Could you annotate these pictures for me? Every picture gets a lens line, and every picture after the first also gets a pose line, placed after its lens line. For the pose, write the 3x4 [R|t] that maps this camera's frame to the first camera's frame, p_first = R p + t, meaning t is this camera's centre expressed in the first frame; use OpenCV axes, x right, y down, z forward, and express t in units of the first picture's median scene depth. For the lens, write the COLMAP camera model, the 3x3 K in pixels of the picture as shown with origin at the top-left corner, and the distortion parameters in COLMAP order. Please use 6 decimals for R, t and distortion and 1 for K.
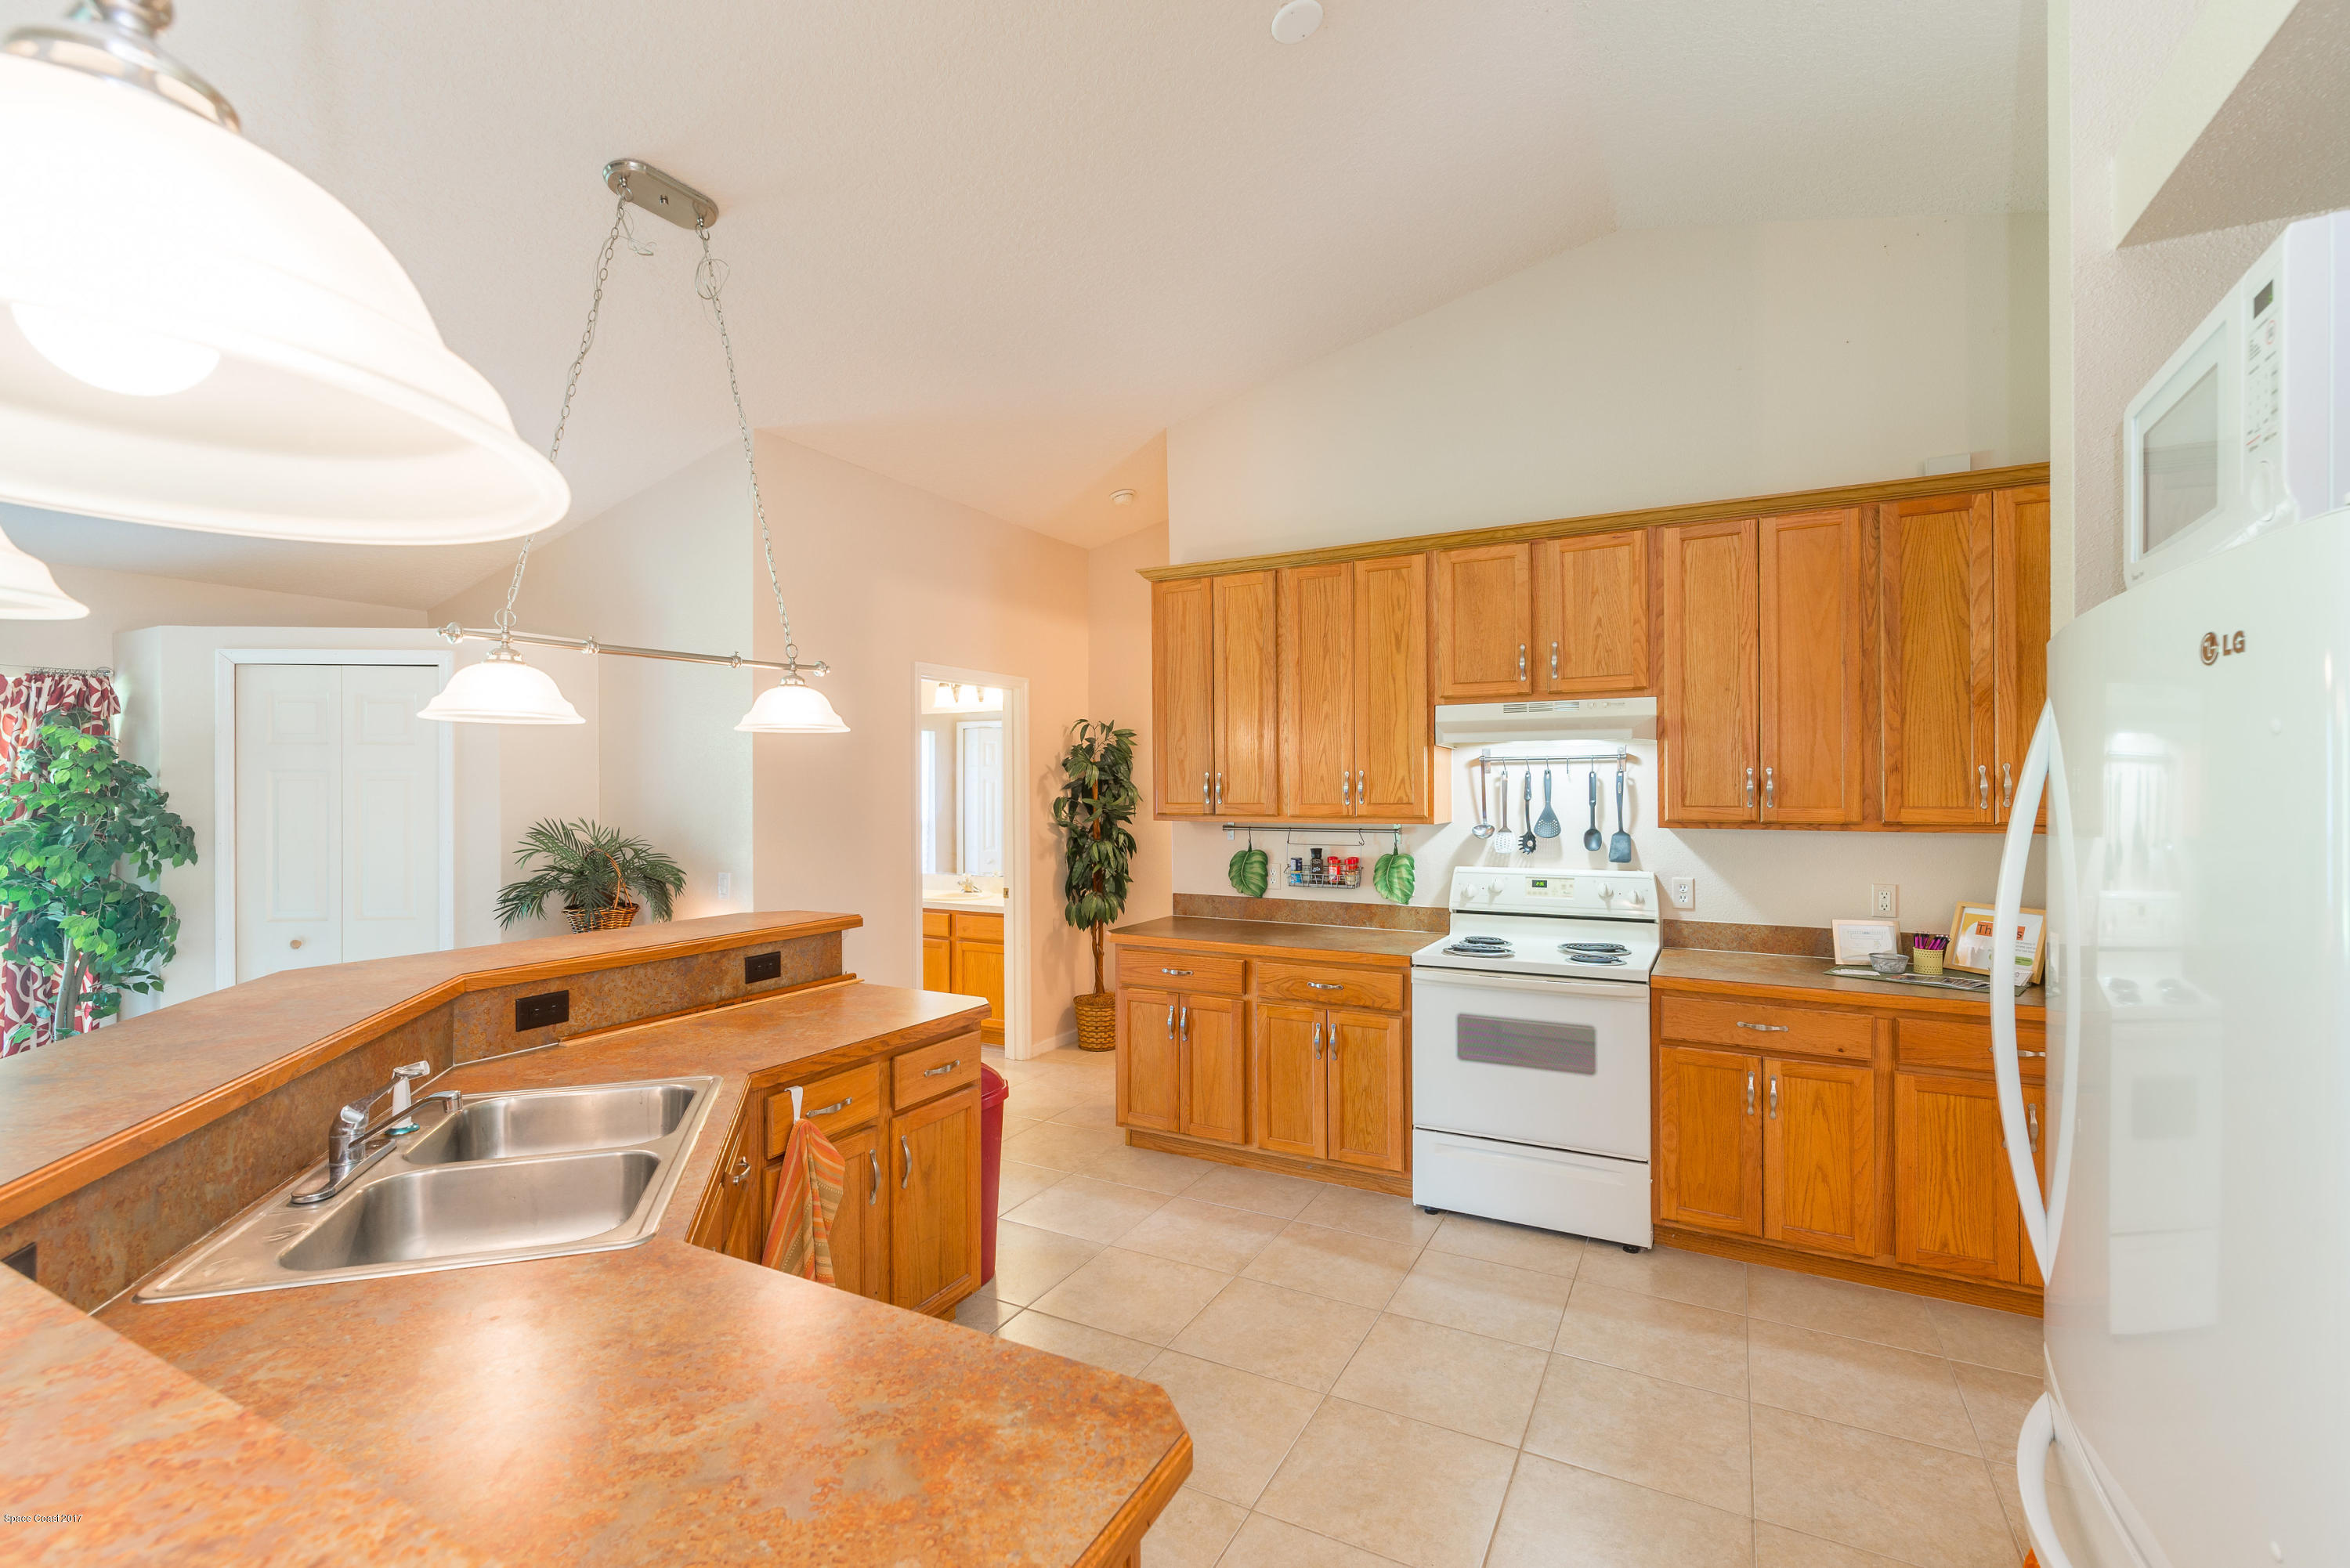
lens RADIAL K [[1031.9, 0, 1174.4], [0, 1031.9, 784.6], [0, 0, 1]] dist [-0.000503, -0.001954]
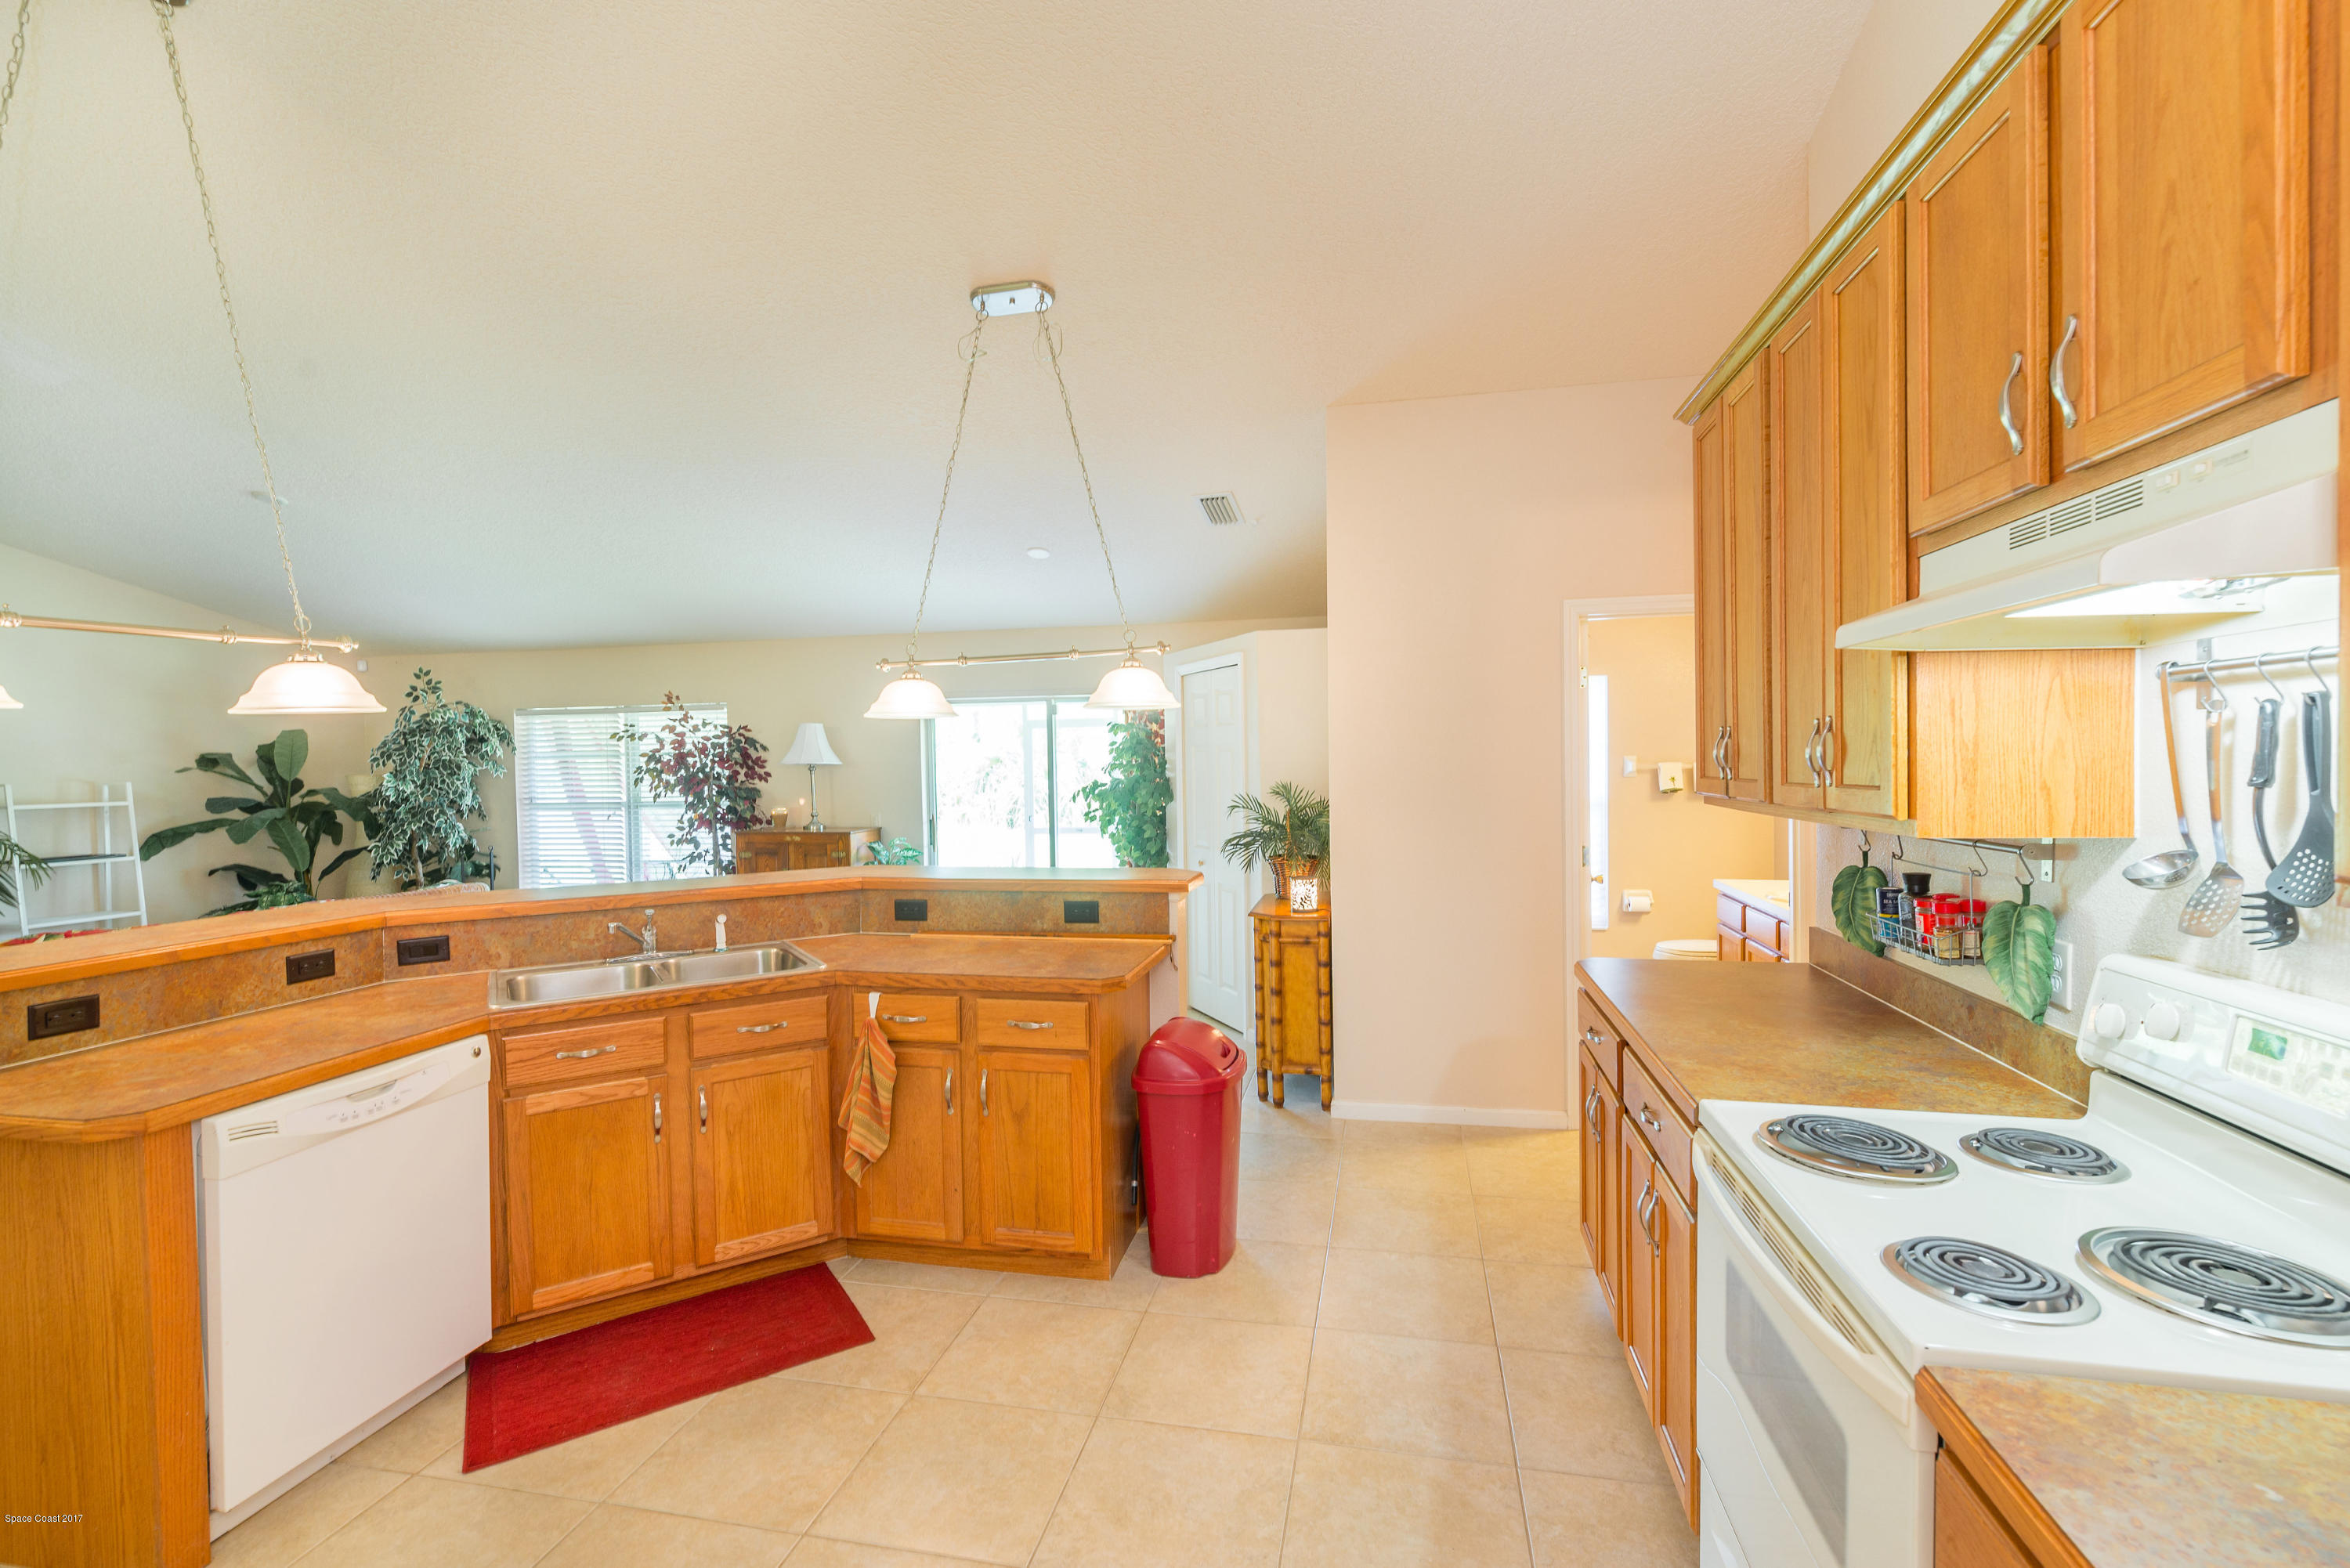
lens RADIAL K [[1031.9, 0, 1179.6], [0, 1031.9, 780.4], [0, 0, 1]] dist [-0.000503, -0.001954]
pose [[0.276776, 0.019853, -0.960729, 0.762098], [0.017434, 0.999518, 0.025678, -0.001941], [0.960776, -0.023857, 0.276297, 0.779140]]
